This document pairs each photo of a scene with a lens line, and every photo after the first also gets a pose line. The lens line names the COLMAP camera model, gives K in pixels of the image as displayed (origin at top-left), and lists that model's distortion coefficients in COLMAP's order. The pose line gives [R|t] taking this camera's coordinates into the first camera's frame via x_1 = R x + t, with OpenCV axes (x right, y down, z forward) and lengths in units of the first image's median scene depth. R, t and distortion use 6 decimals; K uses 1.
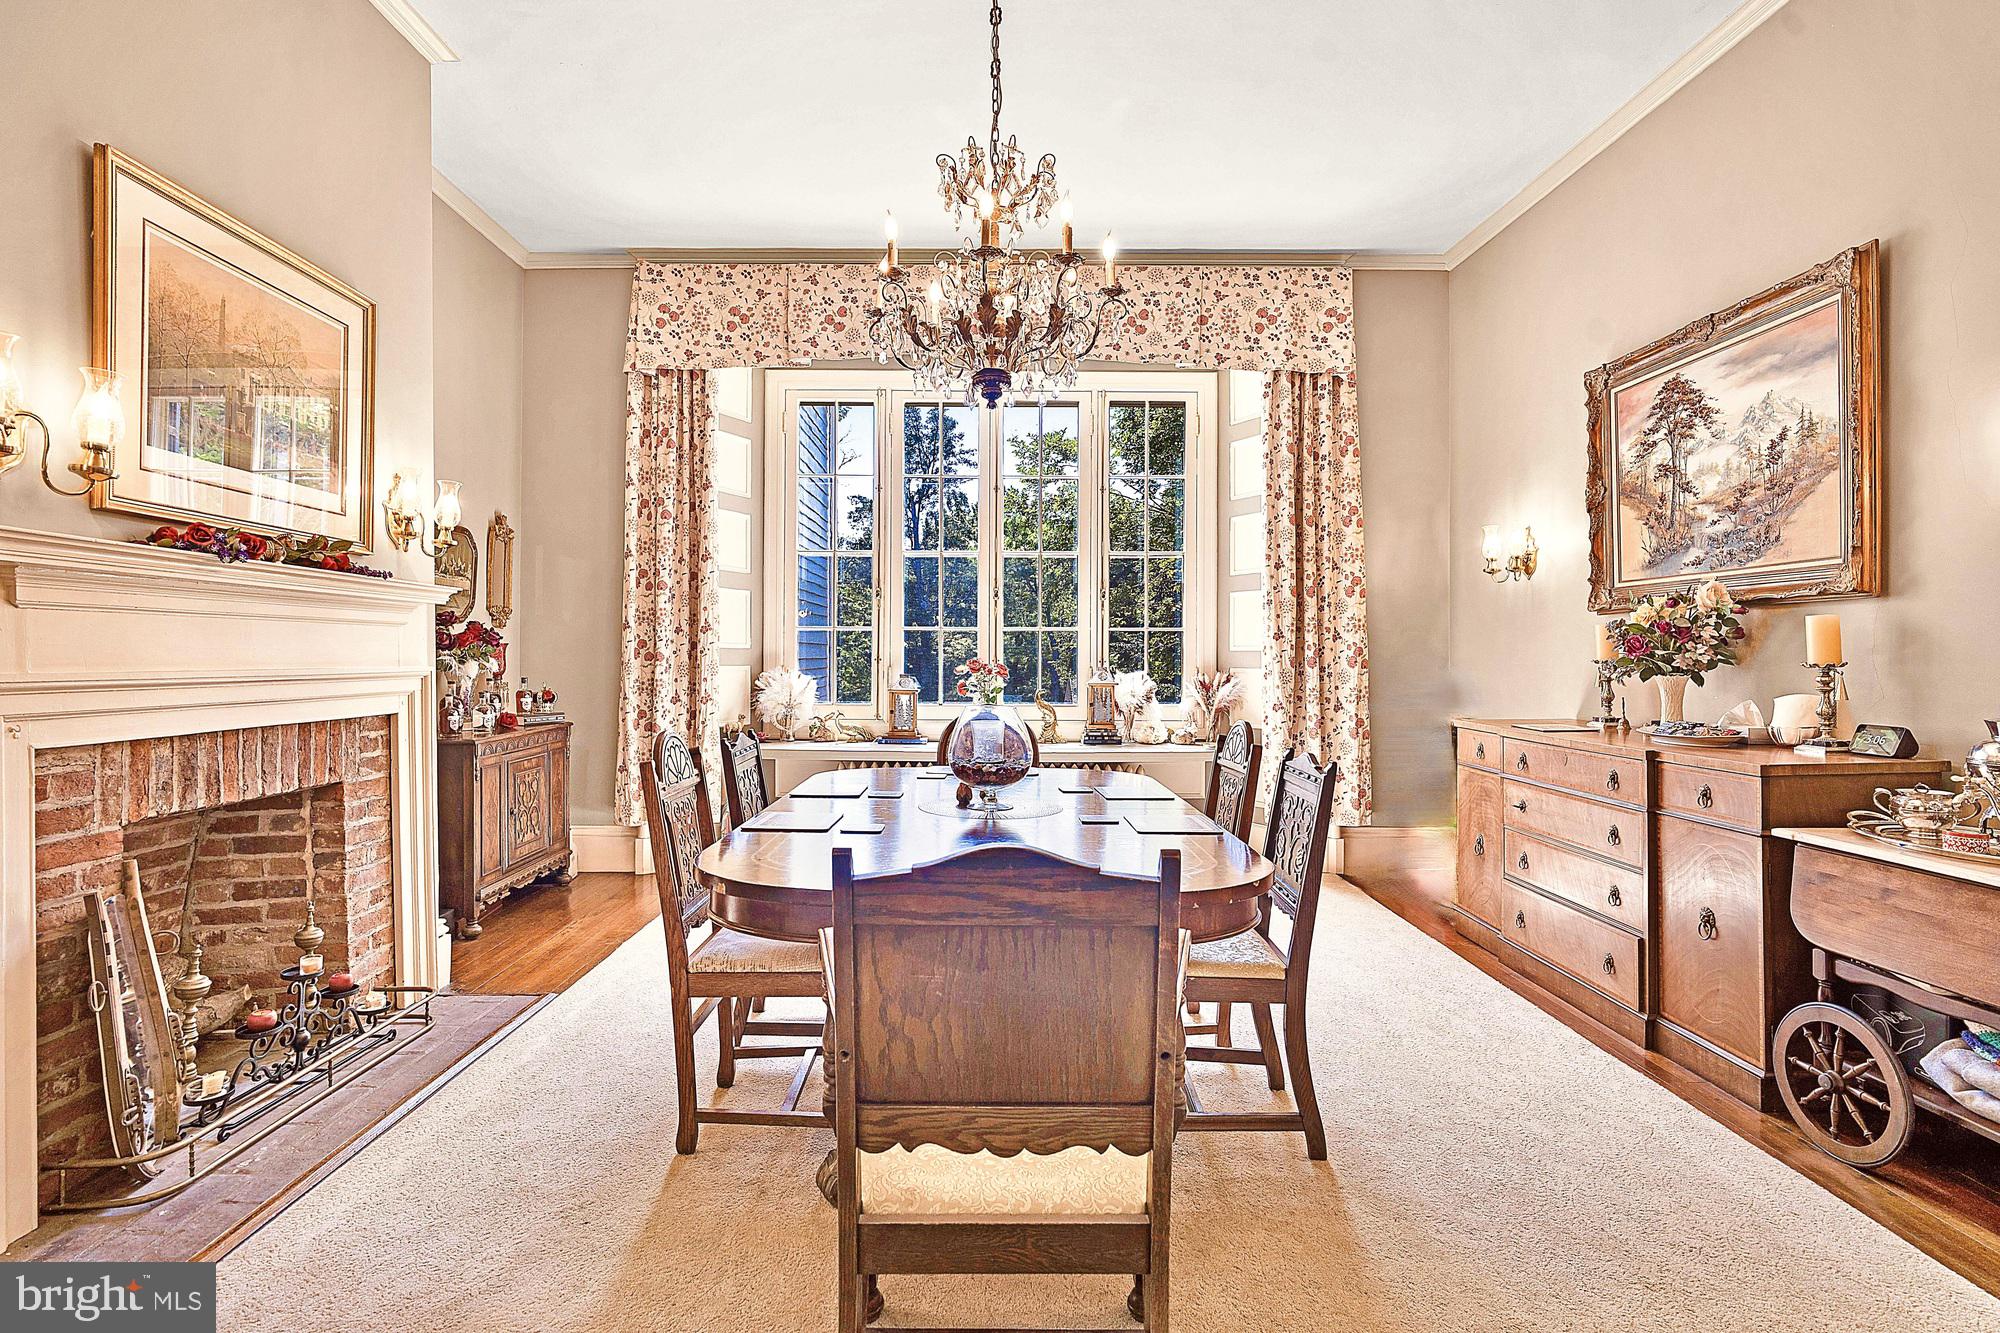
lens RADIAL K [[966.7, 0, 1006.7], [0, 966.7, 646.0], [0, 0, 1]] dist [-0.023264, 0.011204]
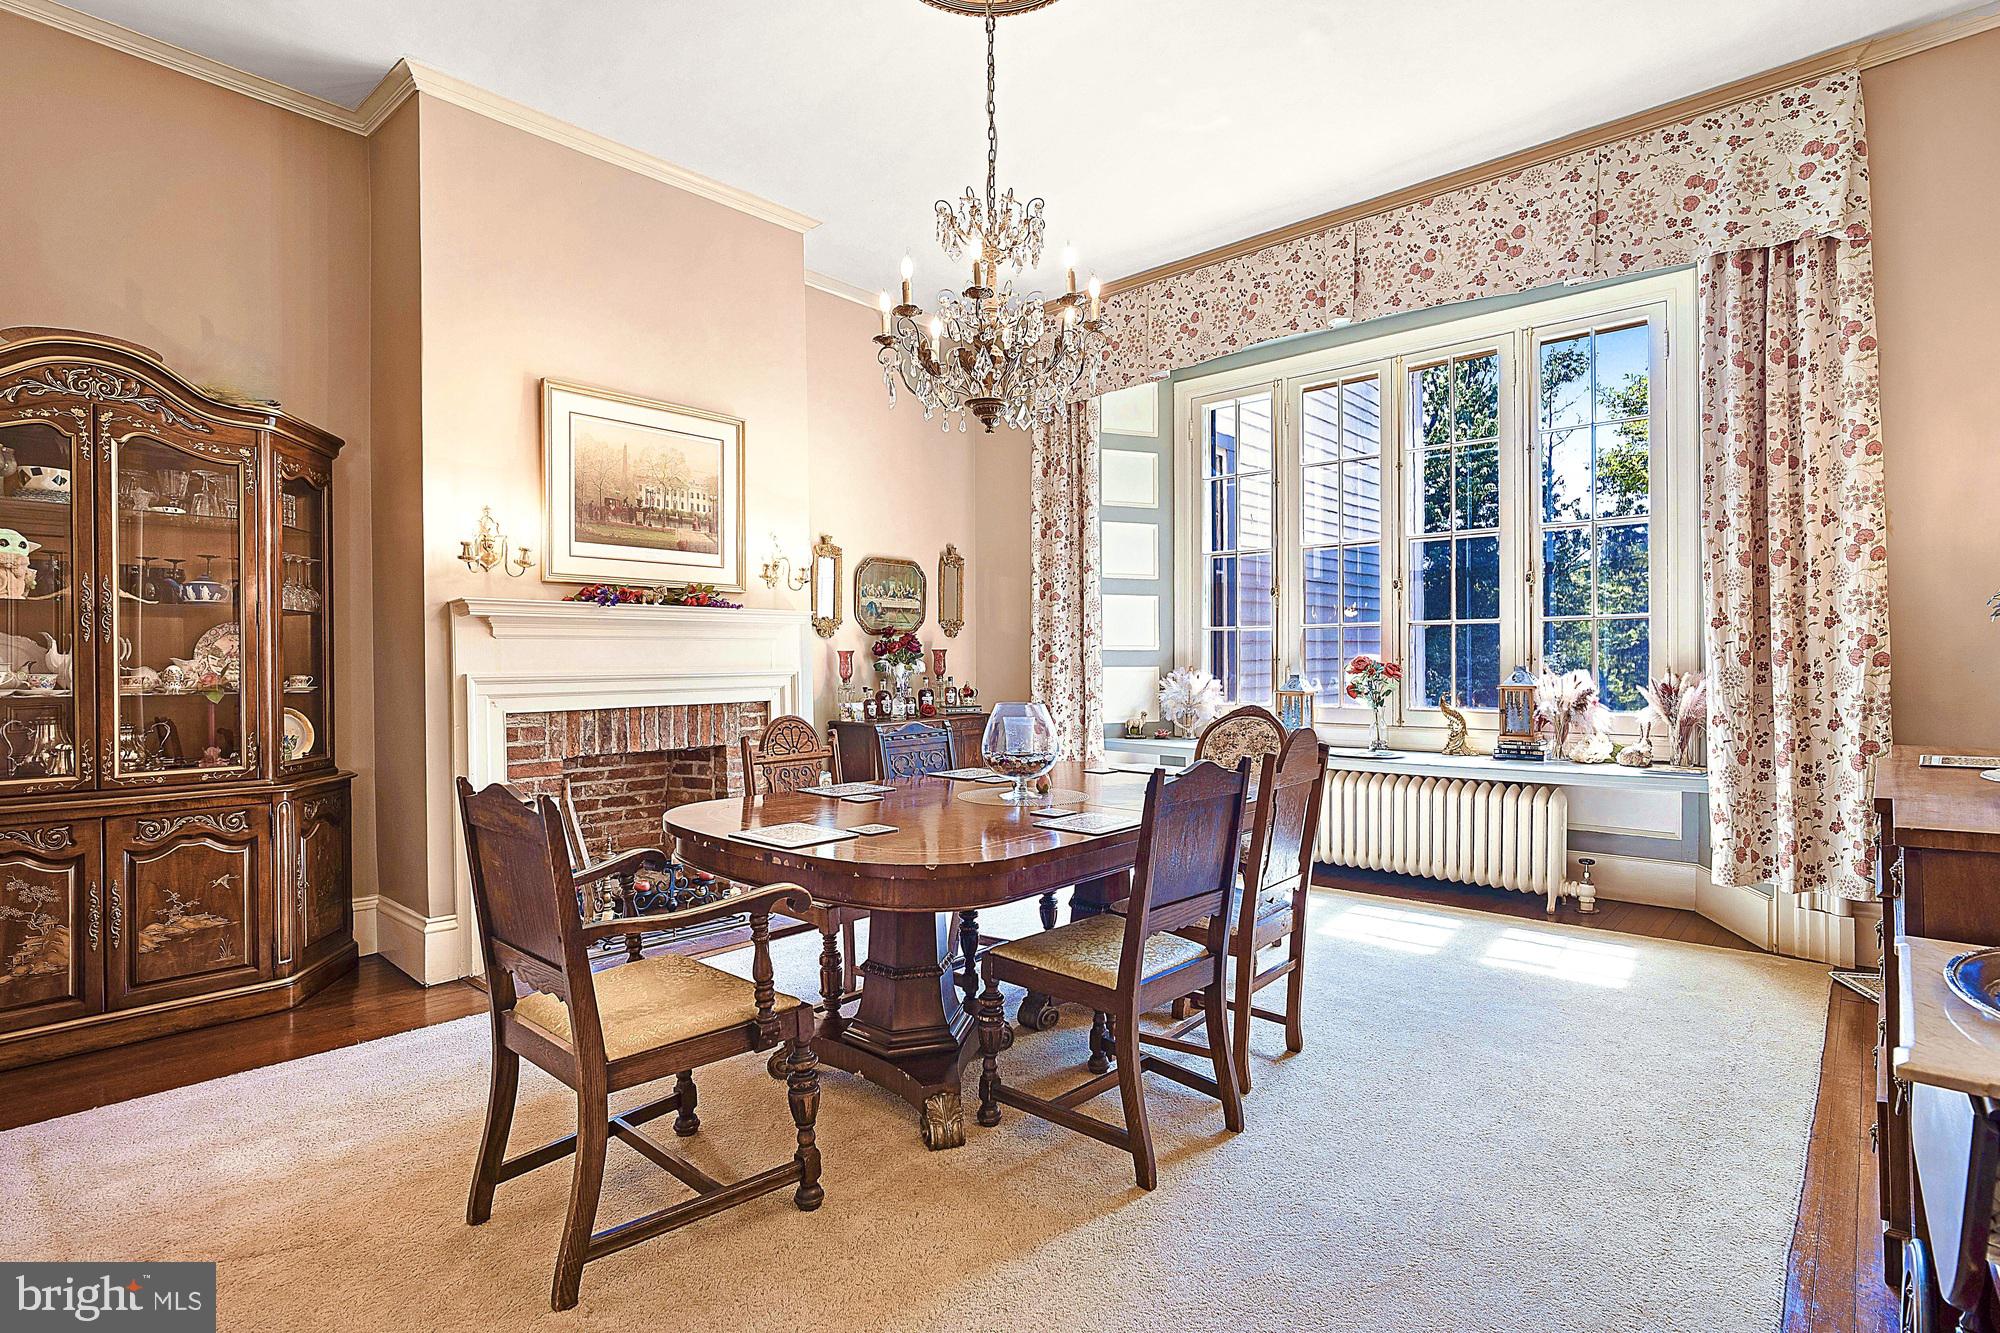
lens RADIAL K [[998.5, 0, 1006.7], [0, 998.5, 663.1], [0, 0, 1]] dist [-0.012980, 0.001476]
pose [[0.734466, -0.006937, -0.678610, 0.394434], [0.018477, 0.999781, 0.009778, 0.003225], [0.678394, -0.019720, 0.734434, 0.087037]]
